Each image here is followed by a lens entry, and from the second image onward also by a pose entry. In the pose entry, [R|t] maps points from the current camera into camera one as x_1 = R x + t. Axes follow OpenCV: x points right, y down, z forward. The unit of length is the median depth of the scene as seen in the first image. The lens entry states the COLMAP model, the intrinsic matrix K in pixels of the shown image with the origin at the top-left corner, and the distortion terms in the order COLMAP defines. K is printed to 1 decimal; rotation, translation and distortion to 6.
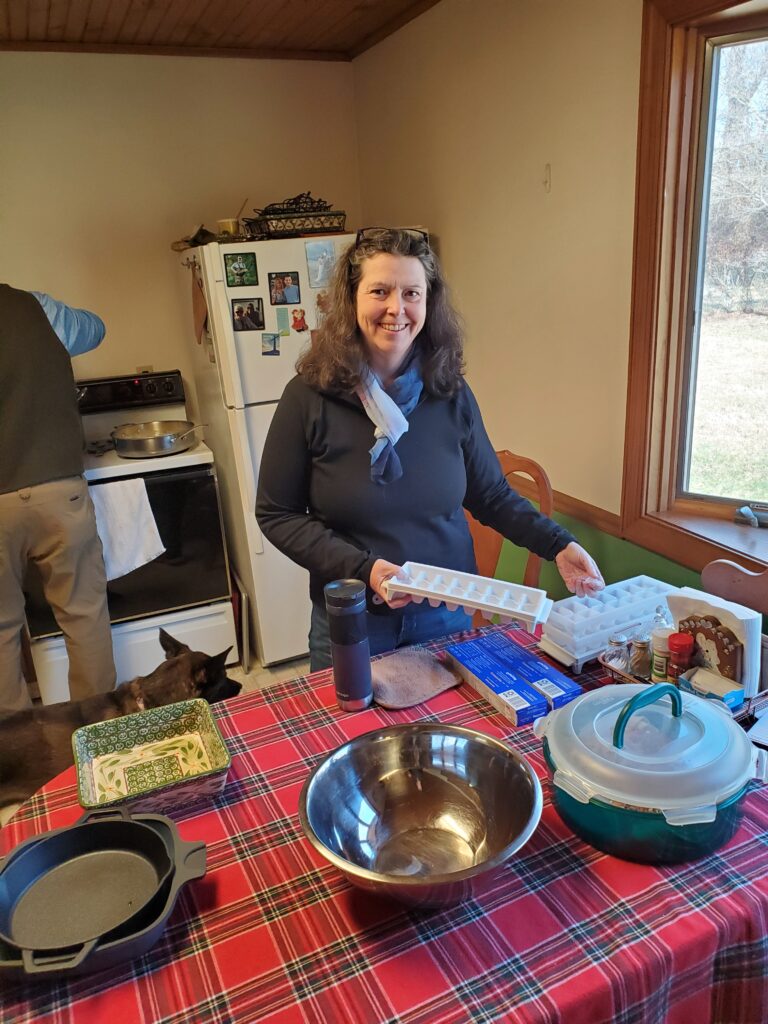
lens RADIAL K [[784.1, 0, 385.2], [0, 784.1, 513.3], [0, 0, 1]] dist [0.007608, 0.001516]
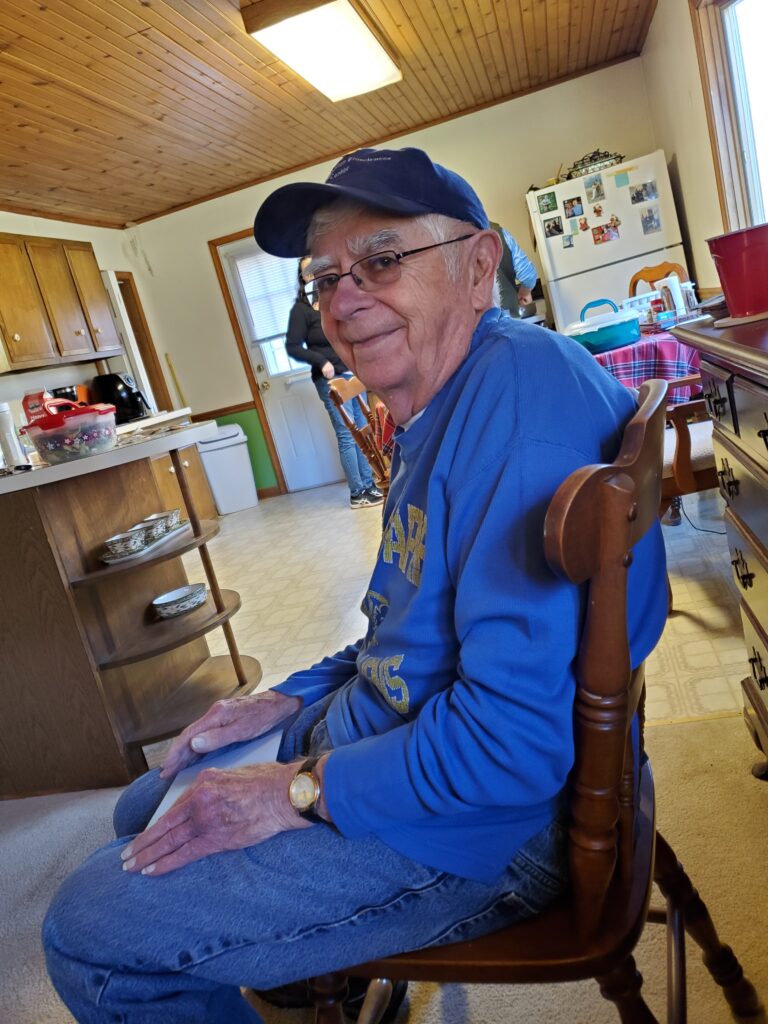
lens RADIAL K [[784.1, 0, 384.3], [0, 784.1, 510.6], [0, 0, 1]] dist [0.007608, 0.001516]
pose [[0.774153, -0.005810, -0.632972, 0.658882], [-0.000304, 0.999954, -0.009549, 0.412920], [0.632998, 0.007585, 0.774116, -0.631930]]
